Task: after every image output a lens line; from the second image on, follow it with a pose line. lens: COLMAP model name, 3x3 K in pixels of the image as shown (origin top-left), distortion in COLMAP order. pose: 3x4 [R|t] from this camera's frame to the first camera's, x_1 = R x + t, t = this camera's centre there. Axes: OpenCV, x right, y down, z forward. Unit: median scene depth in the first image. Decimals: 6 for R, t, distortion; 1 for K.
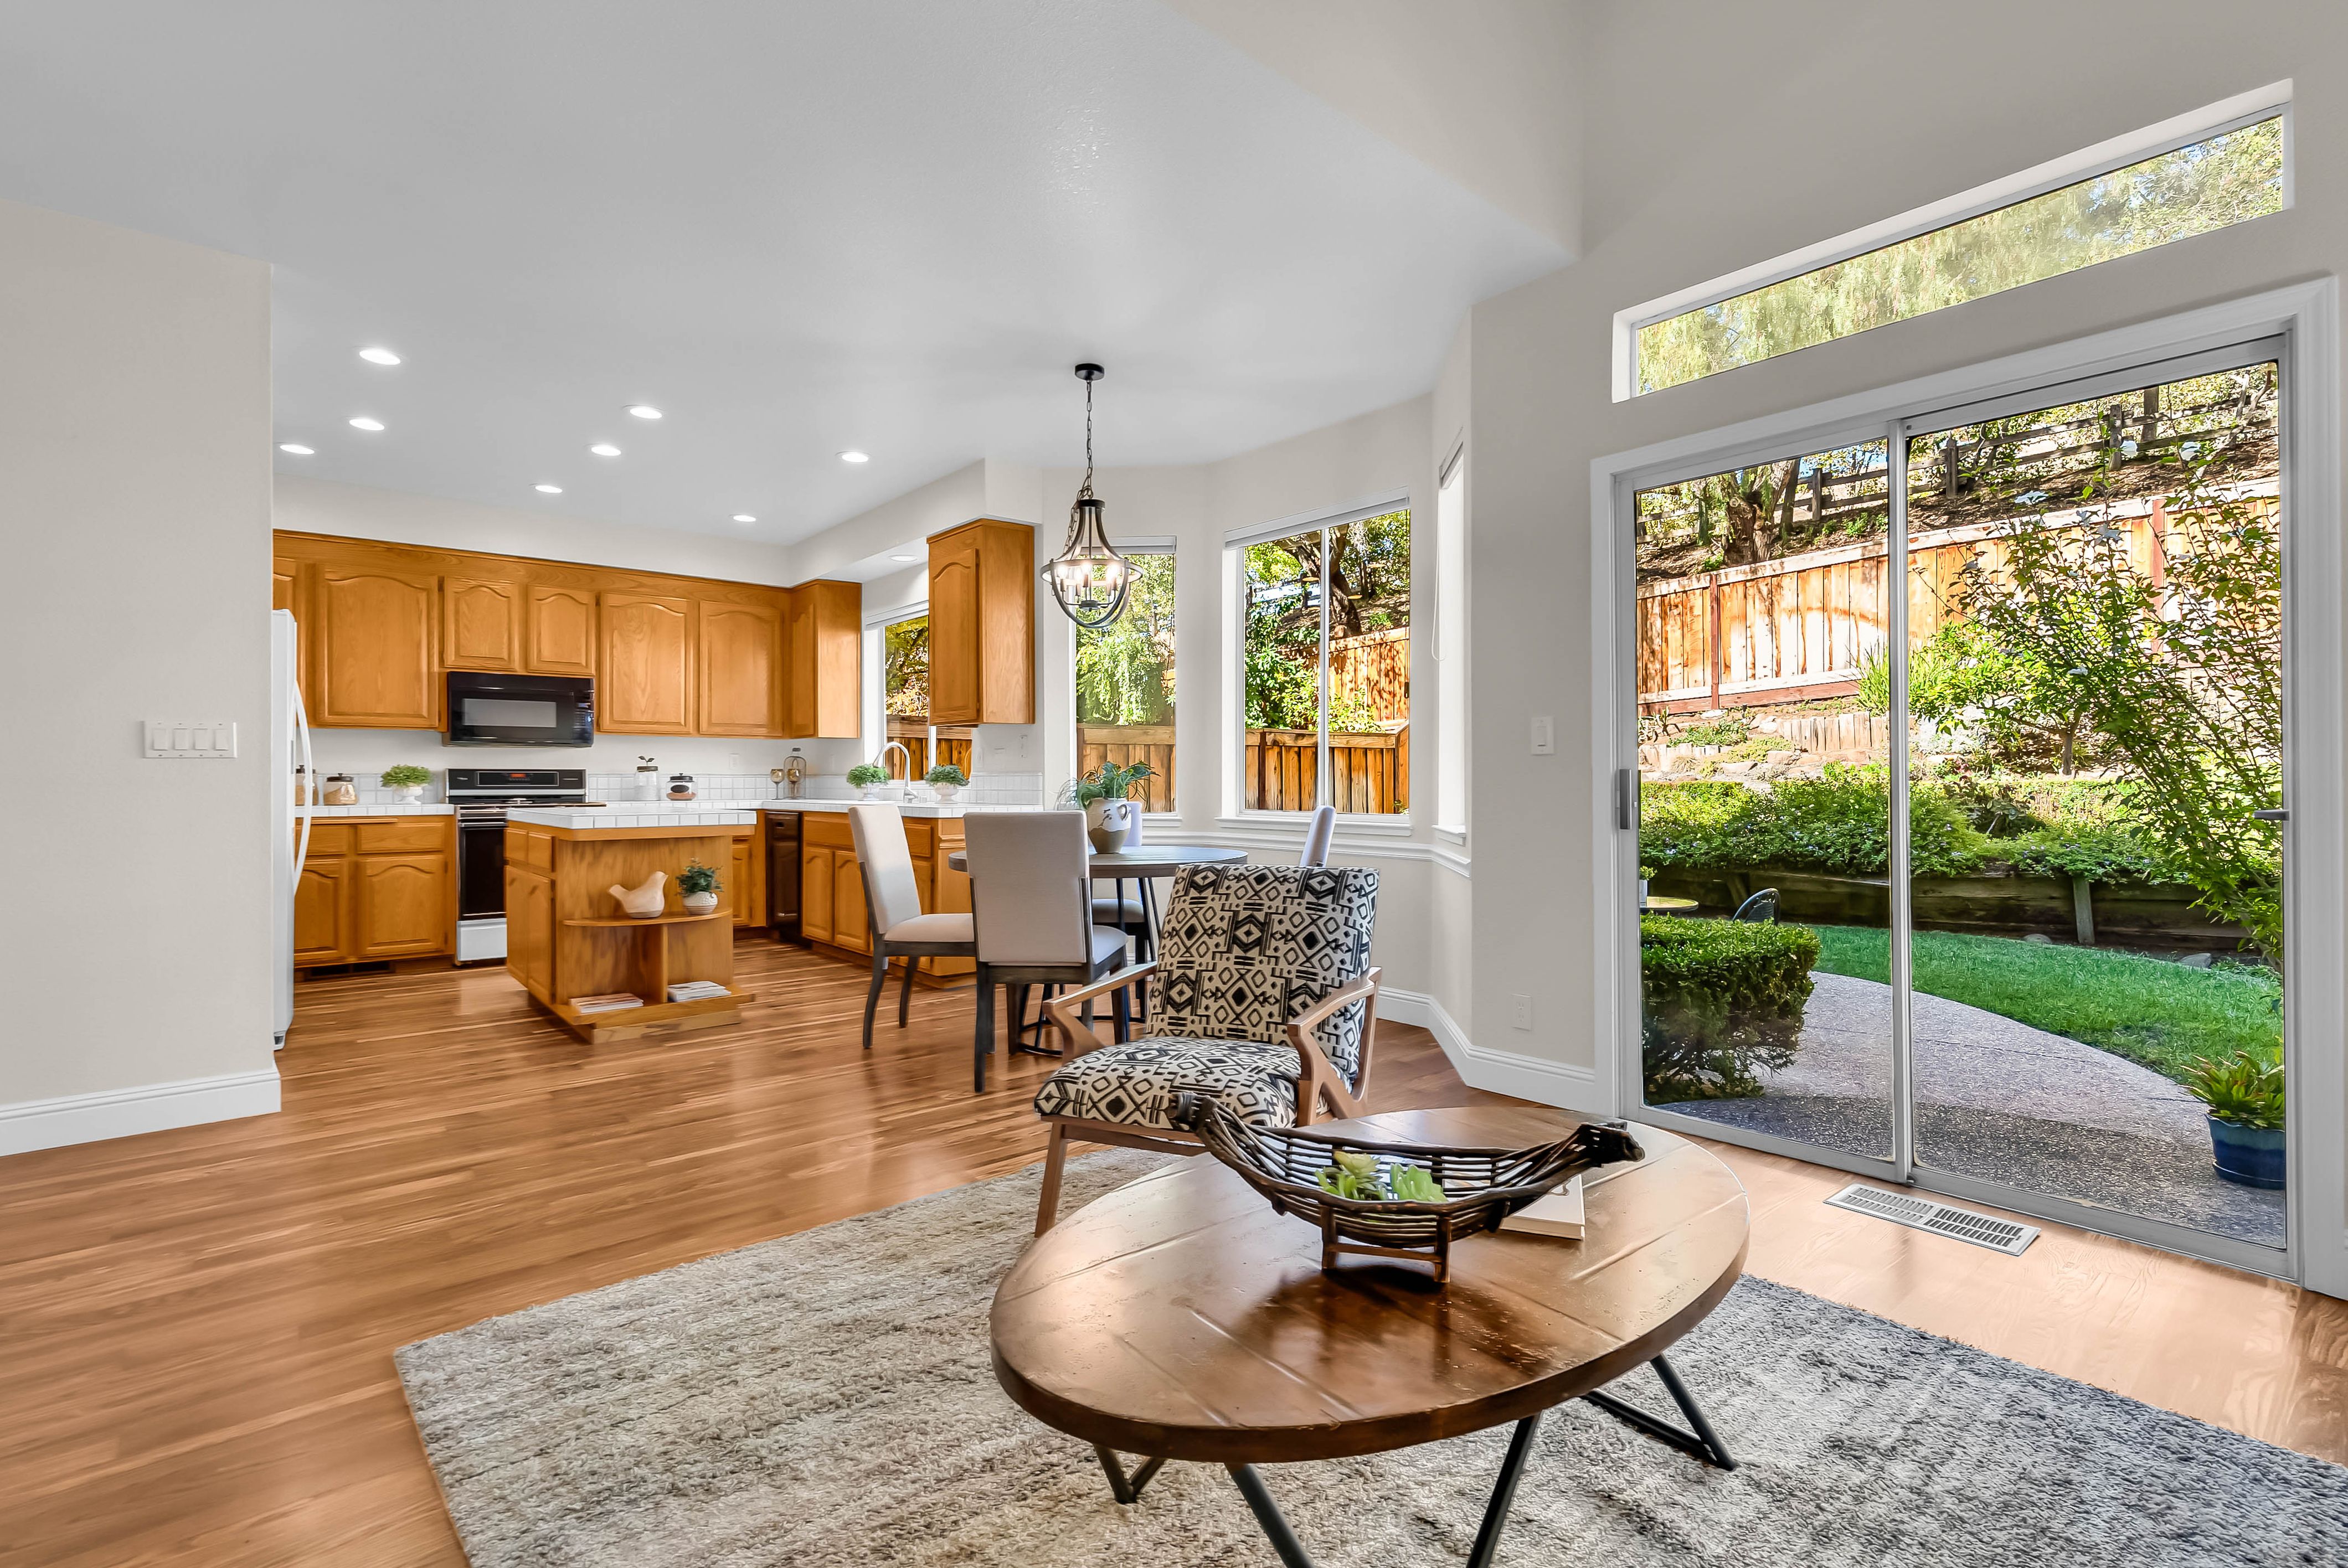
lens RADIAL K [[1073.8, 0, 1152.4], [0, 1073.8, 783.0], [0, 0, 1]] dist [0.002629, 0.000381]
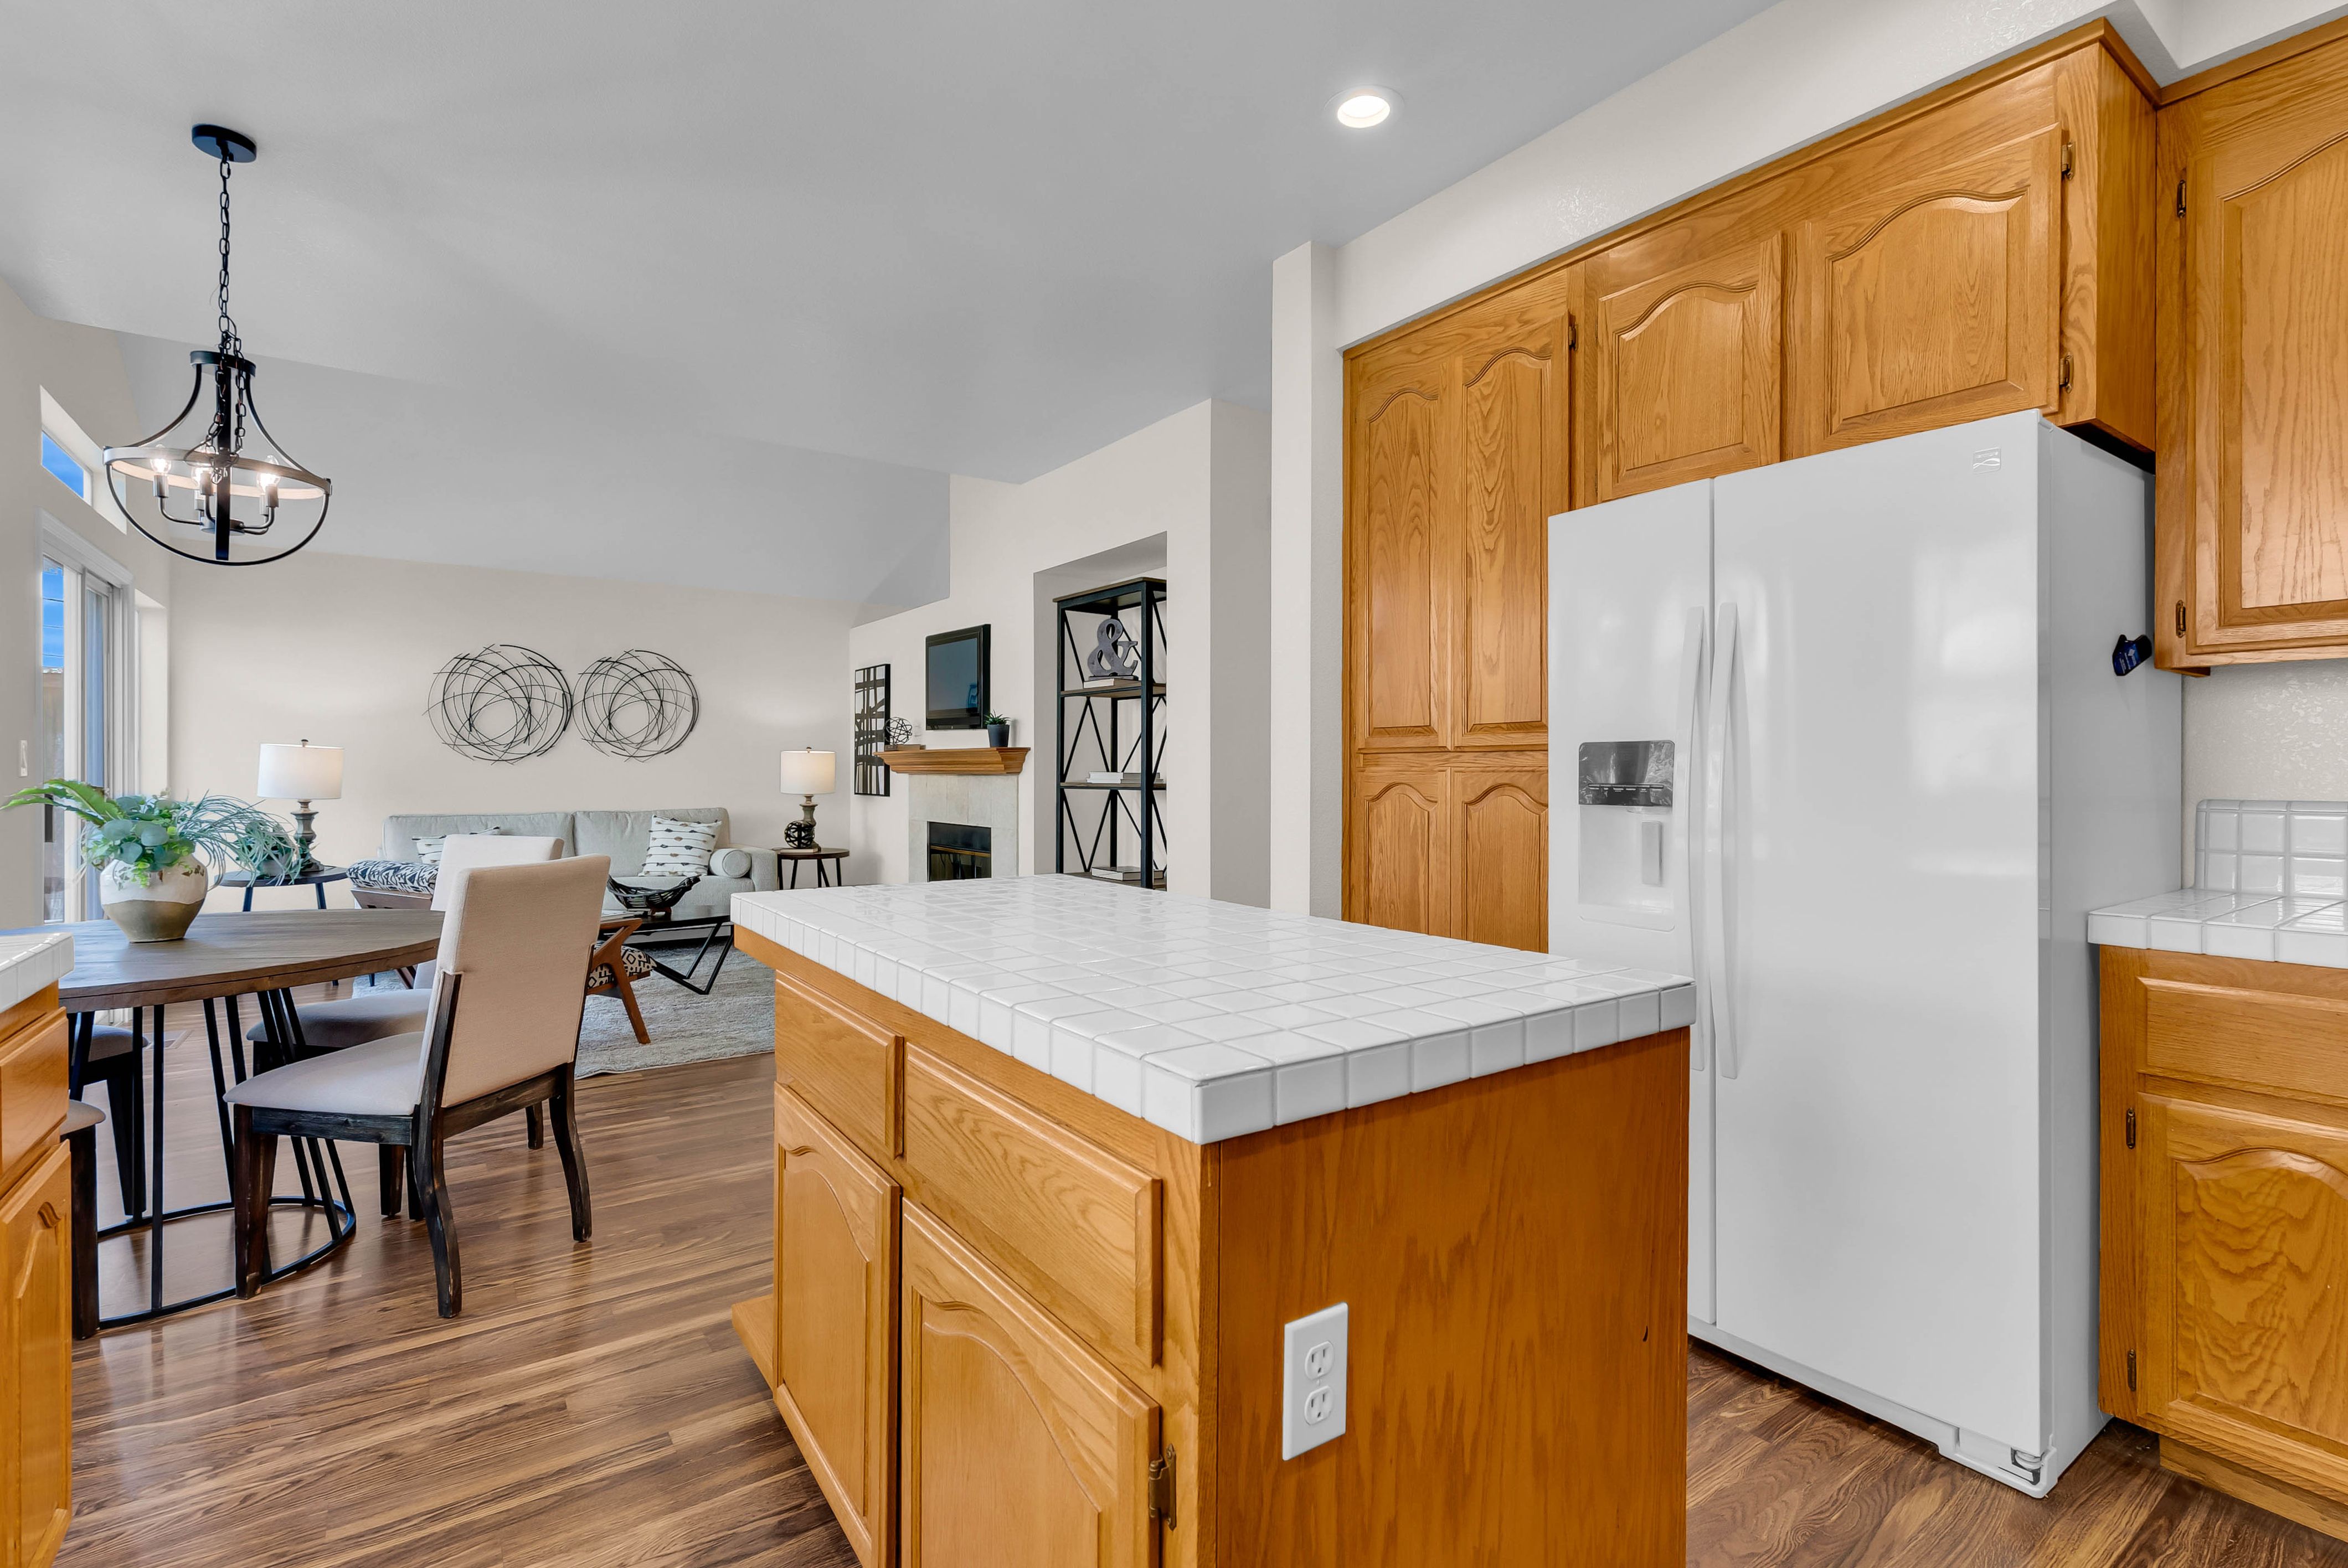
lens RADIAL K [[1074.9, 0, 1198.6], [0, 1074.9, 779.0], [0, 0, 1]] dist [-0.008791, 0.000737]
pose [[-0.999163, -0.001510, 0.040890, -0.403156], [-0.001246, 0.999978, 0.006463, -0.016204], [-0.040899, 0.006407, -0.999143, 0.999012]]
